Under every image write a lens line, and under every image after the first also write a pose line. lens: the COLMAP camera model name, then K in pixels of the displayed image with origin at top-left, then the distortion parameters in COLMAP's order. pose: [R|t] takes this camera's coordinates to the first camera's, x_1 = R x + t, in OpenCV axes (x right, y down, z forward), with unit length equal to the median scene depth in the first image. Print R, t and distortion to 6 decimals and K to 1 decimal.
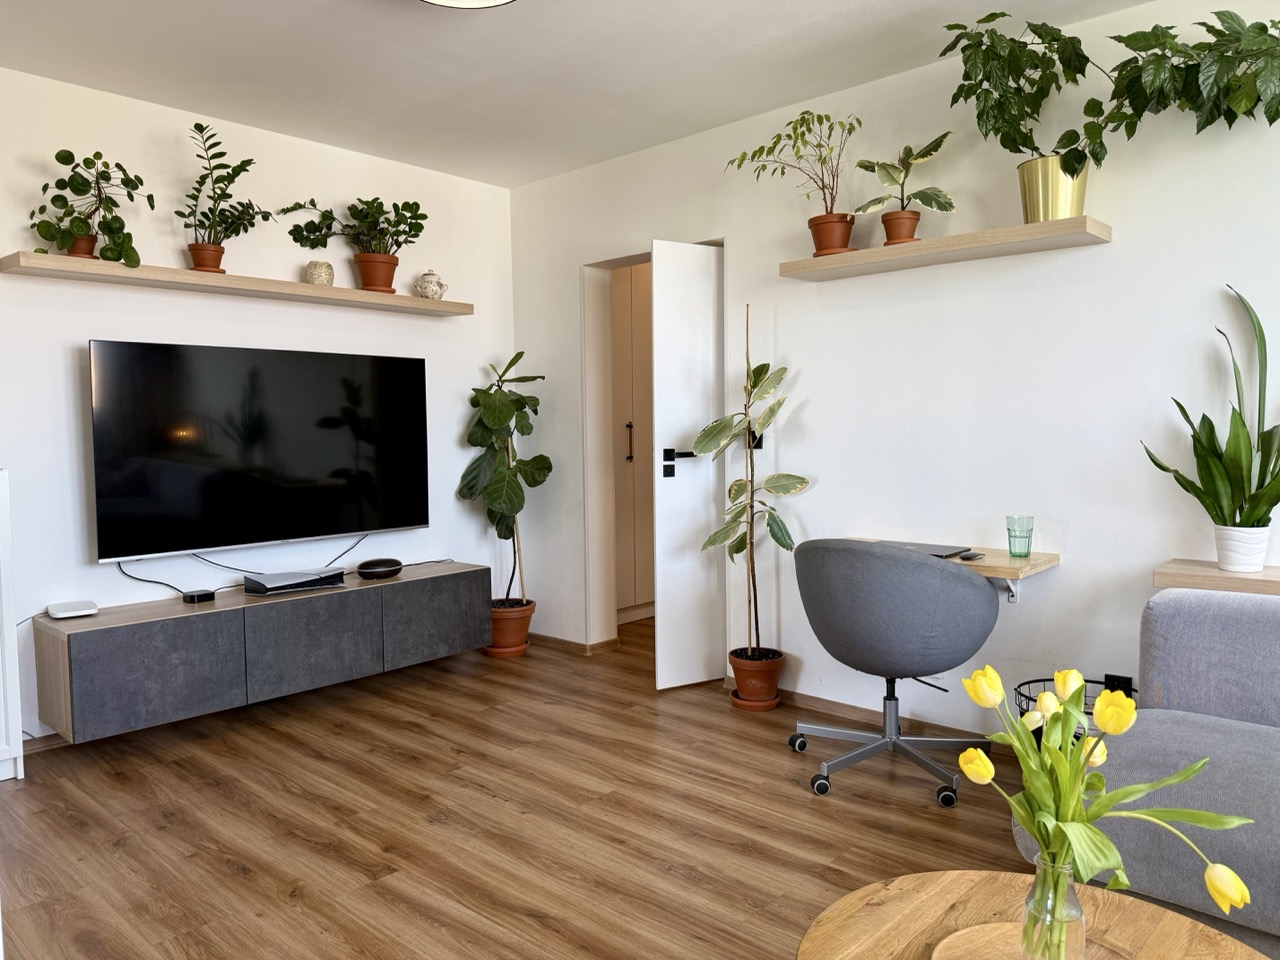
lens RADIAL K [[903.4, 0, 632.7], [0, 903.4, 482.5], [0, 0, 1]] dist [0.073629, -0.102694]
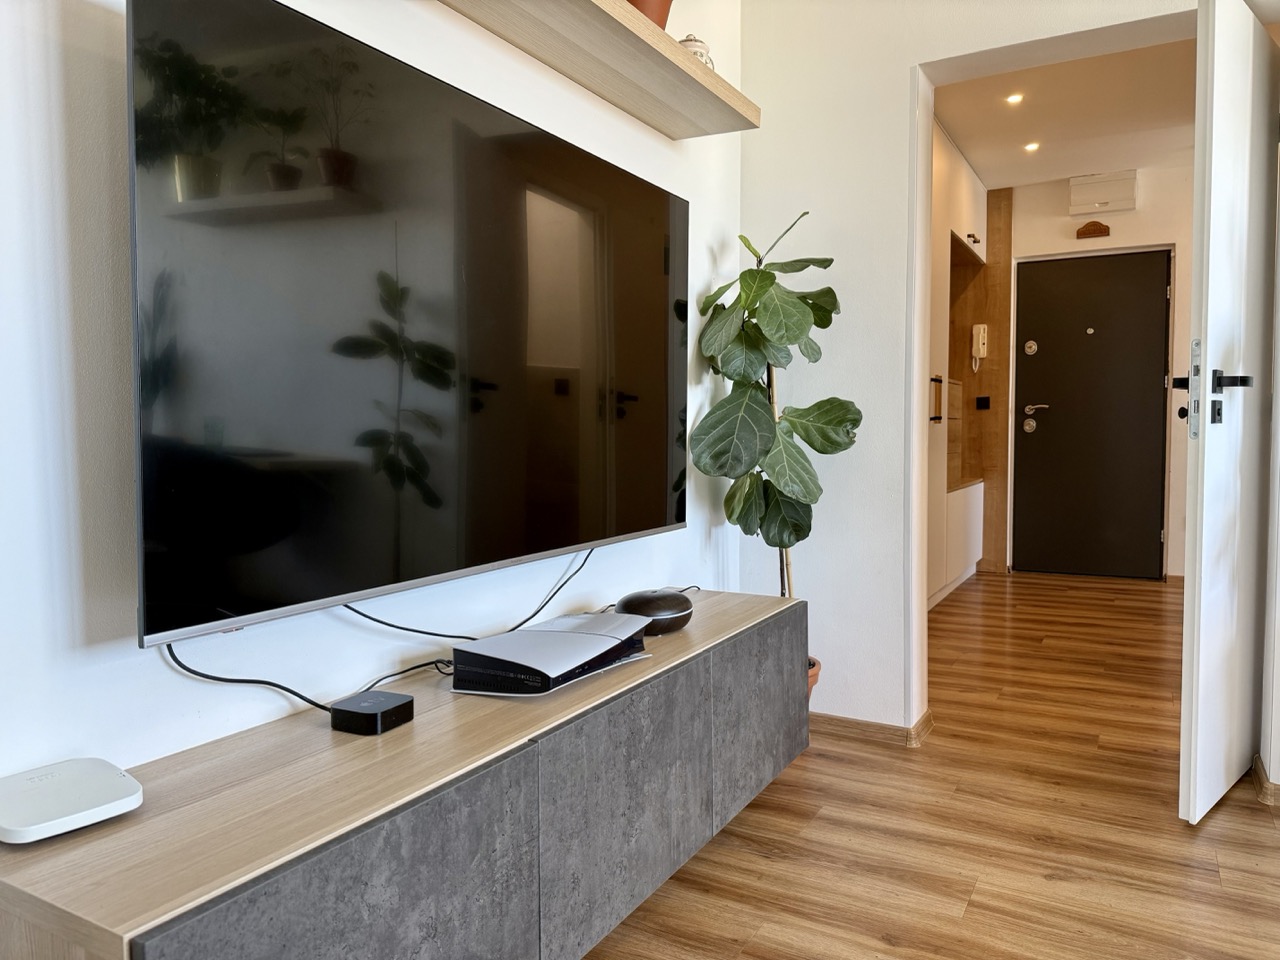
lens RADIAL K [[912.6, 0, 645.2], [0, 912.6, 514.9], [0, 0, 1]] dist [0.077141, -0.114135]
pose [[0.969870, -0.006941, 0.243524, -0.460467], [-0.000473, 0.999538, 0.030376, 0.032454], [-0.243622, -0.029576, 0.969419, 0.612583]]
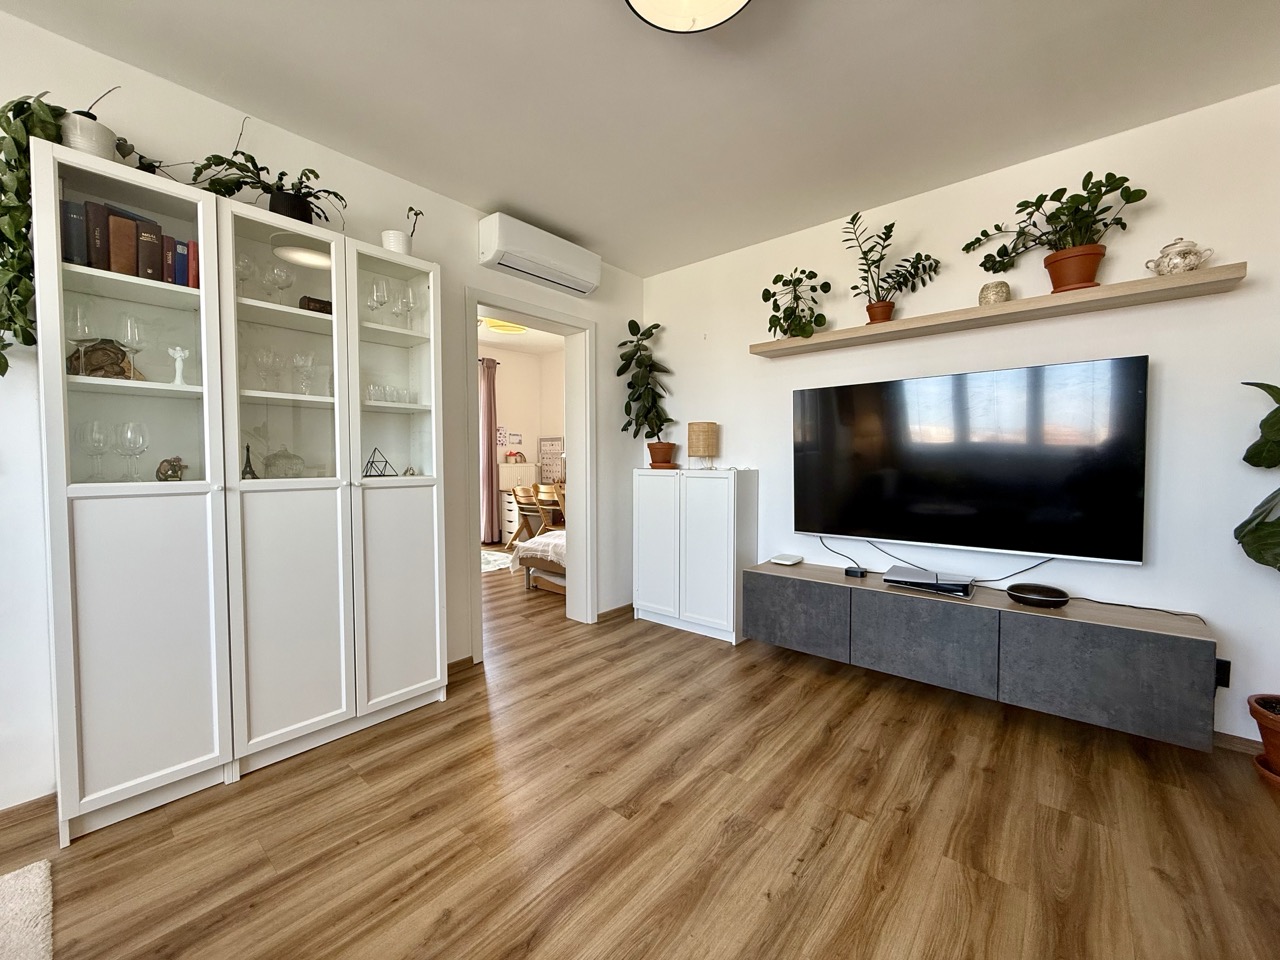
lens RADIAL K [[509.5, 0, 636.5], [0, 509.5, 478.1], [0, 0, 1]] dist [-0.000815, 0.000153]
pose [[0.032567, 0.047567, -0.998337, 0.254669], [-0.055247, 0.997425, 0.045722, -0.029075], [0.997941, 0.053666, 0.035112, 0.651596]]
